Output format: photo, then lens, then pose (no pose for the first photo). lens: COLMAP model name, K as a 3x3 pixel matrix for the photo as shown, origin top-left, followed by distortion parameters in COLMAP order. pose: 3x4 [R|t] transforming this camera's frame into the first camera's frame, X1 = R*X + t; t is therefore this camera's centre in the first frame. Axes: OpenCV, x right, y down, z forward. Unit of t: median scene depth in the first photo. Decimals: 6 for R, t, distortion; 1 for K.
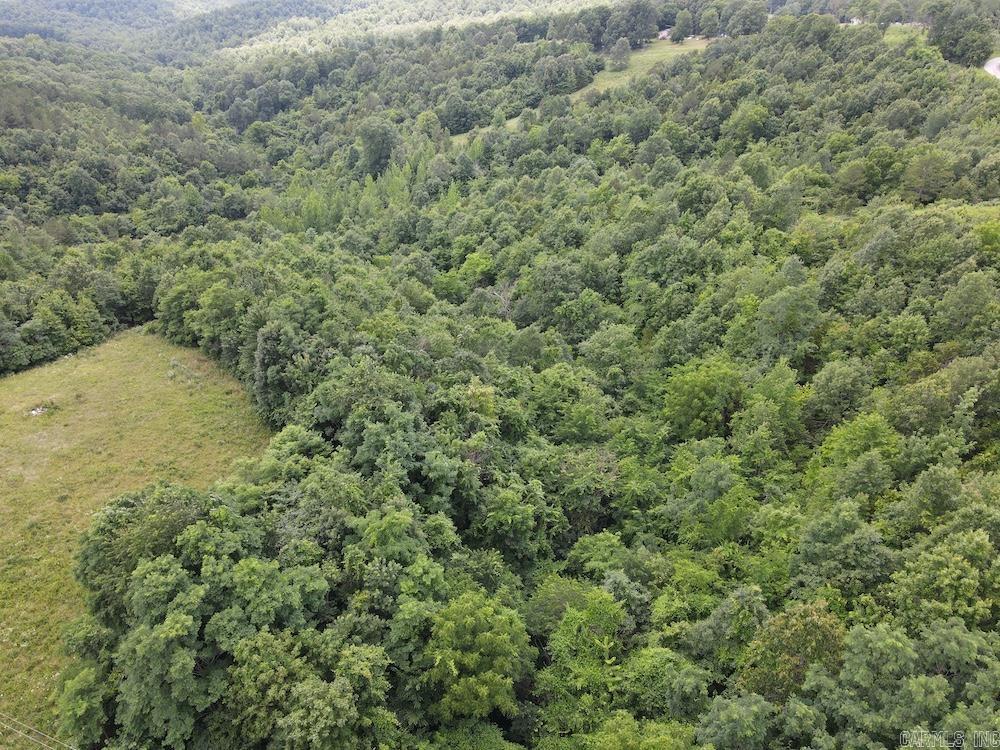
lens RADIAL K [[735.8, 0, 505.2], [0, 735.8, 381.1], [0, 0, 1]] dist [0.003749, 0.017289]
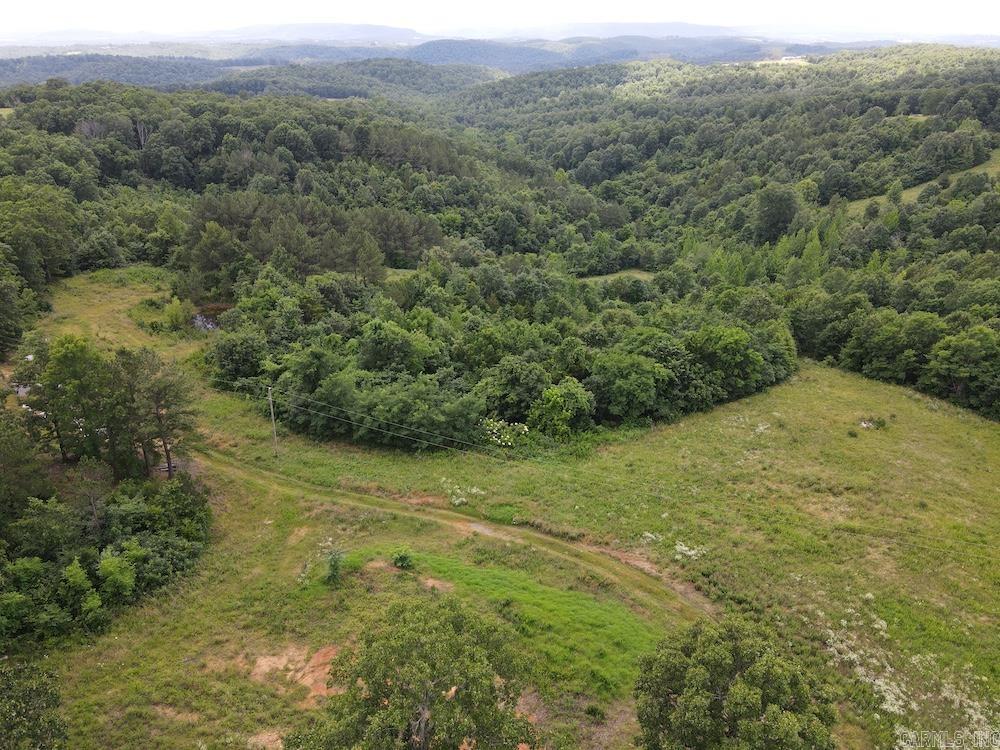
lens RADIAL K [[735.8, 0, 494.7], [0, 735.8, 385.3], [0, 0, 1]] dist [0.003749, 0.017289]
pose [[0.963149, 0.125368, -0.237962, -0.222743], [-0.143151, 0.987946, -0.058910, 0.030912], [0.227709, 0.090804, 0.969486, -0.050391]]
